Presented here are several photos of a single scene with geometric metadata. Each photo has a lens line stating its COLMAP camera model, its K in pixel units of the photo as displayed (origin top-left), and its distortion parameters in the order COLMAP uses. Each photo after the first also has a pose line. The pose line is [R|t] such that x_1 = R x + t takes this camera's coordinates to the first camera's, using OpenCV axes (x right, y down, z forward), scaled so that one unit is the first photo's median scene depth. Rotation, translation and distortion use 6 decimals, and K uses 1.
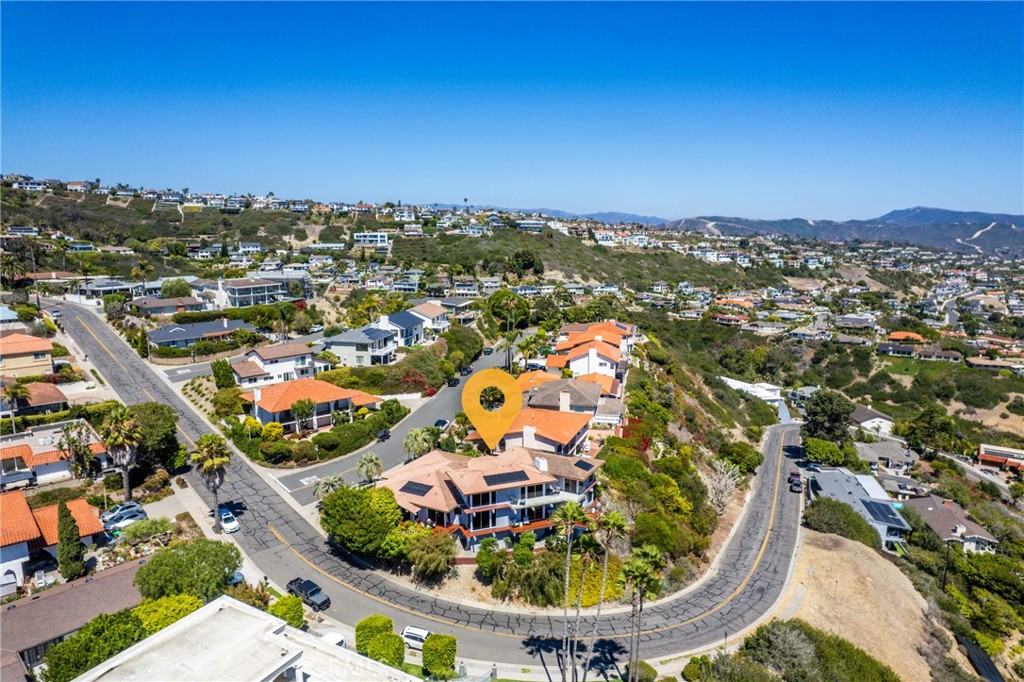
lens RADIAL K [[659.3, 0, 512.0], [0, 659.3, 341.0], [0, 0, 1]] dist [-0.078307, 0.068760]
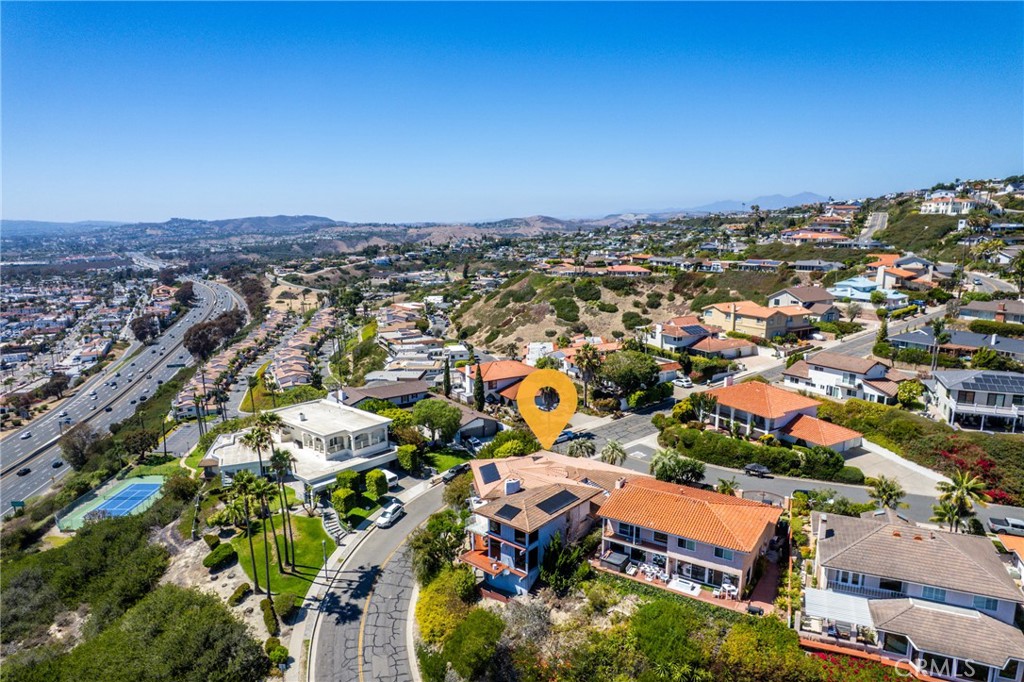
lens RADIAL K [[659.3, 0, 512.0], [0, 659.3, 341.0], [0, 0, 1]] dist [-0.078307, 0.068760]
pose [[-0.212661, 0.174877, -0.961350, 0.160399], [-0.162248, 0.963877, 0.211228, -0.034894], [0.963561, 0.200897, -0.176606, 0.209964]]
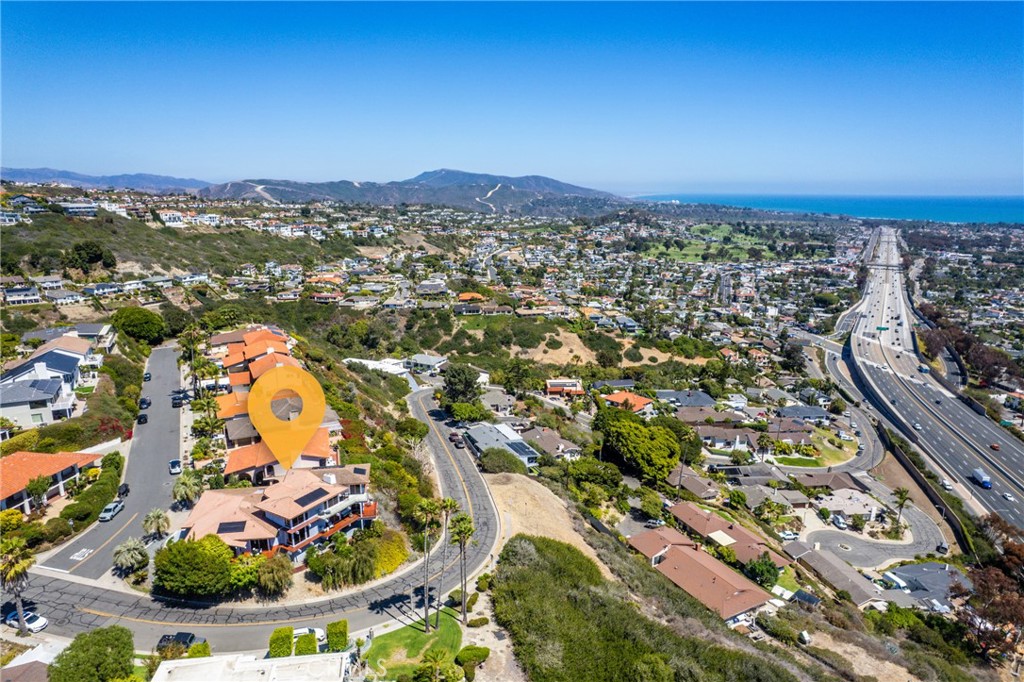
lens RADIAL K [[659.3, 0, 512.0], [0, 659.3, 341.0], [0, 0, 1]] dist [-0.078307, 0.068760]
pose [[0.792309, -0.143503, 0.593003, -0.073411], [0.109290, 0.989607, 0.093456, -0.029403], [-0.600251, -0.009236, 0.799758, -0.040870]]
